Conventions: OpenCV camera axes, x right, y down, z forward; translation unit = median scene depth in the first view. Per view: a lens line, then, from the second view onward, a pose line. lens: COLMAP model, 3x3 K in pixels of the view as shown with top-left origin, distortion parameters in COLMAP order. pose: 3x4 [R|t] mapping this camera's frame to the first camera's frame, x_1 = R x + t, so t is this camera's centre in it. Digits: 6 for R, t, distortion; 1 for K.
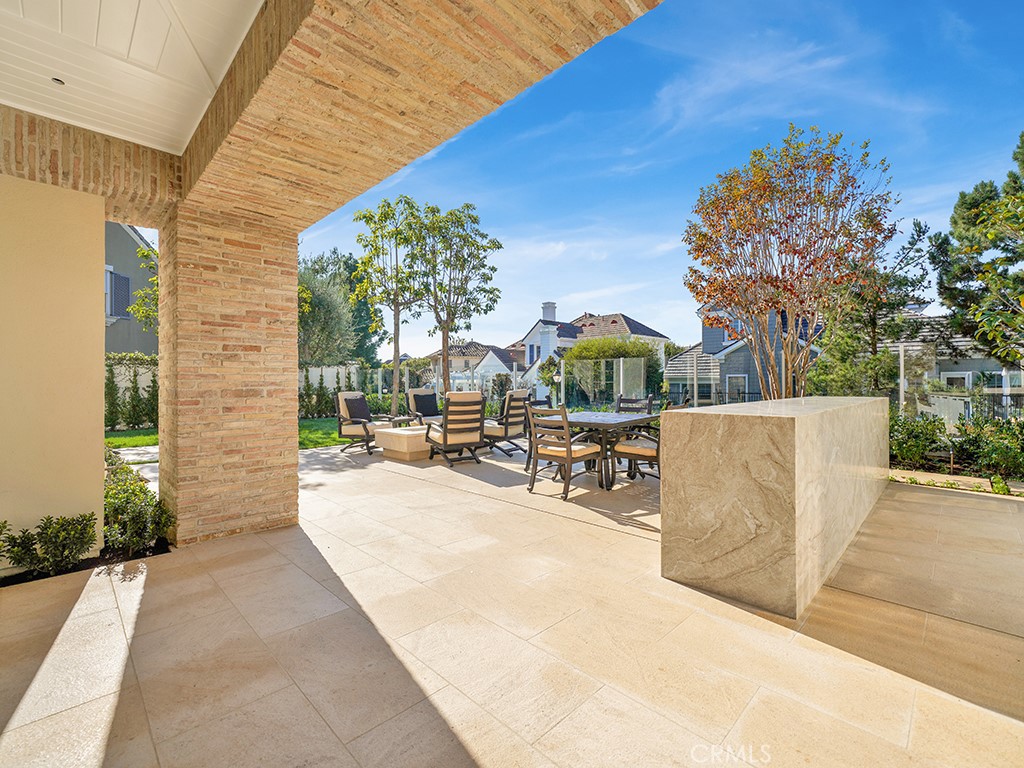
lens RADIAL K [[443.5, 0, 513.1], [0, 443.5, 385.1], [0, 0, 1]] dist [0.005102, 0.000186]
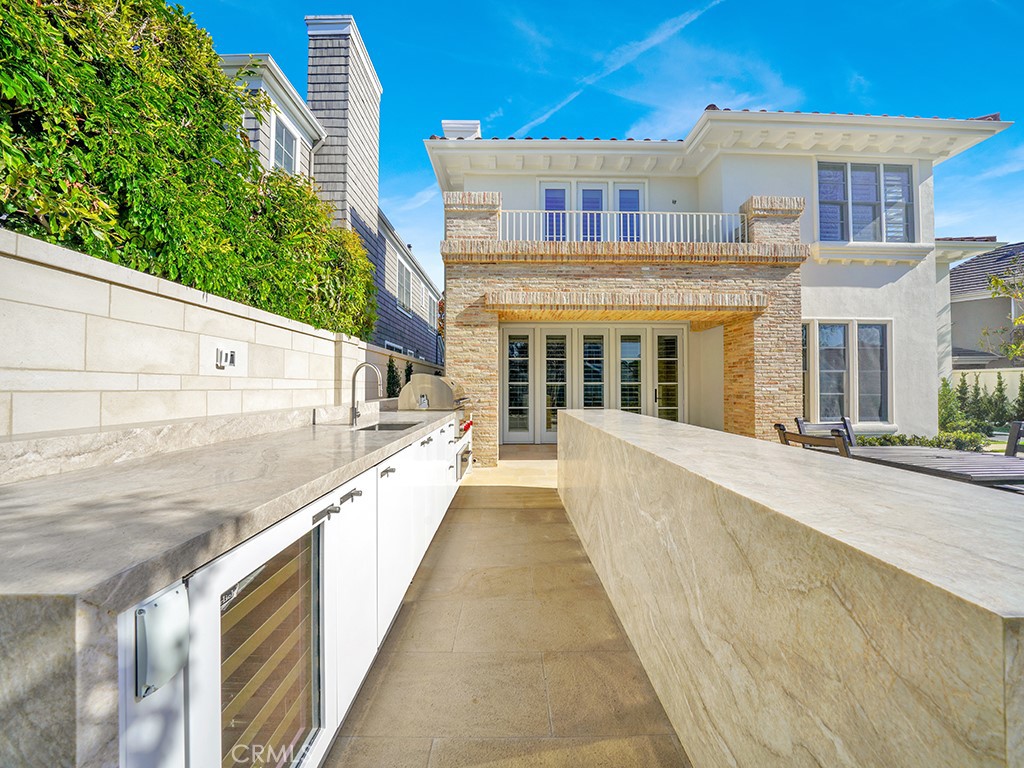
lens RADIAL K [[362.9, 0, 511.3], [0, 362.9, 382.8], [0, 0, 1]] dist [-0.020771, 0.001274]
pose [[-0.702932, -0.006907, -0.711224, 1.522061], [0.011549, 0.999710, -0.021123, -0.026430], [0.711164, -0.023062, -0.702648, 1.515878]]
